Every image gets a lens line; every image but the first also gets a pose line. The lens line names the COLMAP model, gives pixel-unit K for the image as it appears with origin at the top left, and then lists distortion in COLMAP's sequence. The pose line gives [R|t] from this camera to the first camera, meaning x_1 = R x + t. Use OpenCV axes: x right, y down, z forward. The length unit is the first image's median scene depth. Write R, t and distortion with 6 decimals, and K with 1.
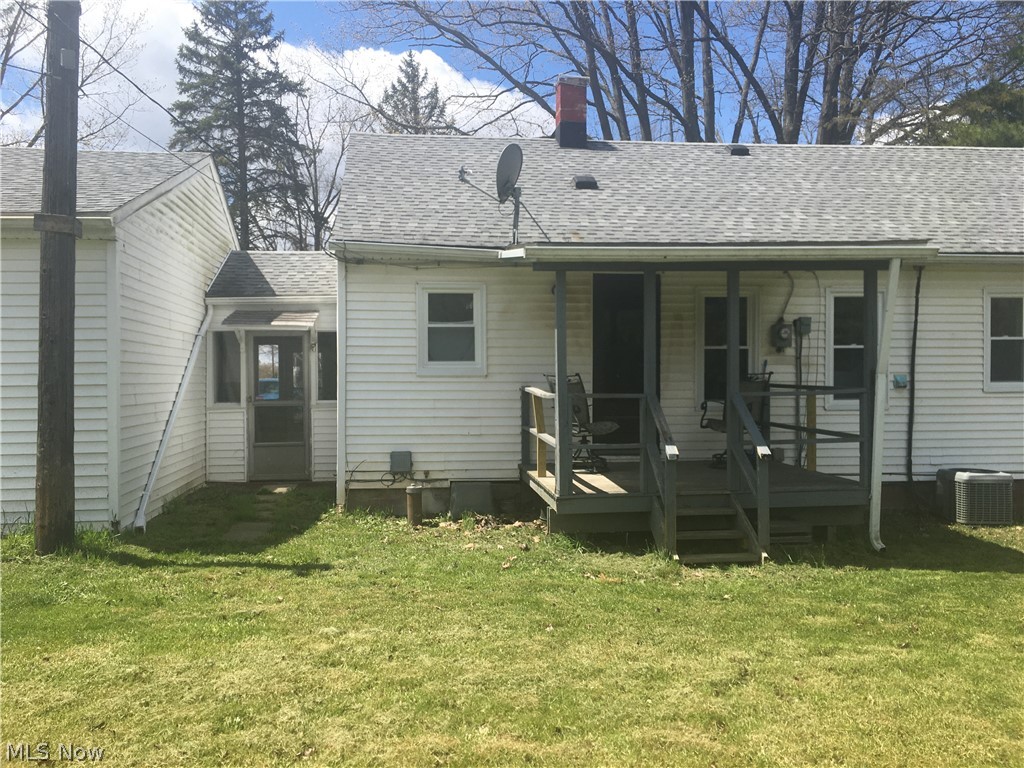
lens RADIAL K [[886.3, 0, 508.8], [0, 886.3, 384.4], [0, 0, 1]] dist [0.083353, -0.124975]
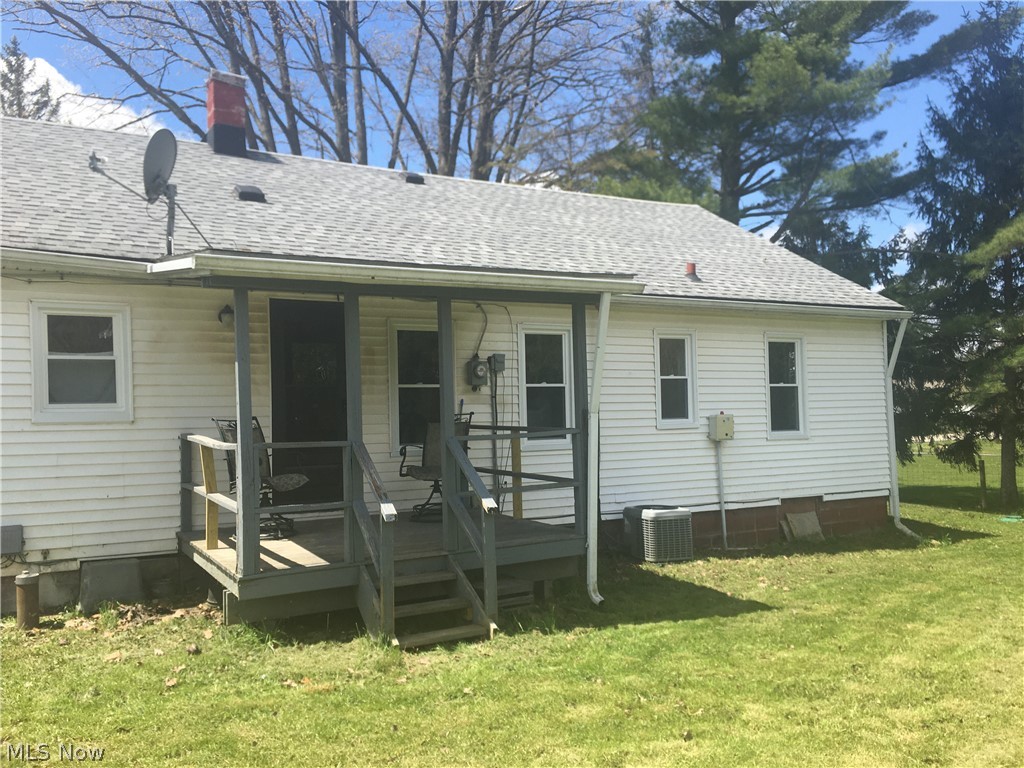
lens RADIAL K [[869.3, 0, 506.7], [0, 869.3, 392.9], [0, 0, 1]] dist [0.100508, -0.159937]
pose [[0.919622, -0.002353, 0.392798, -0.026513], [0.014884, 0.999473, -0.028858, -0.007820], [-0.392523, 0.032384, 0.919172, 0.164362]]
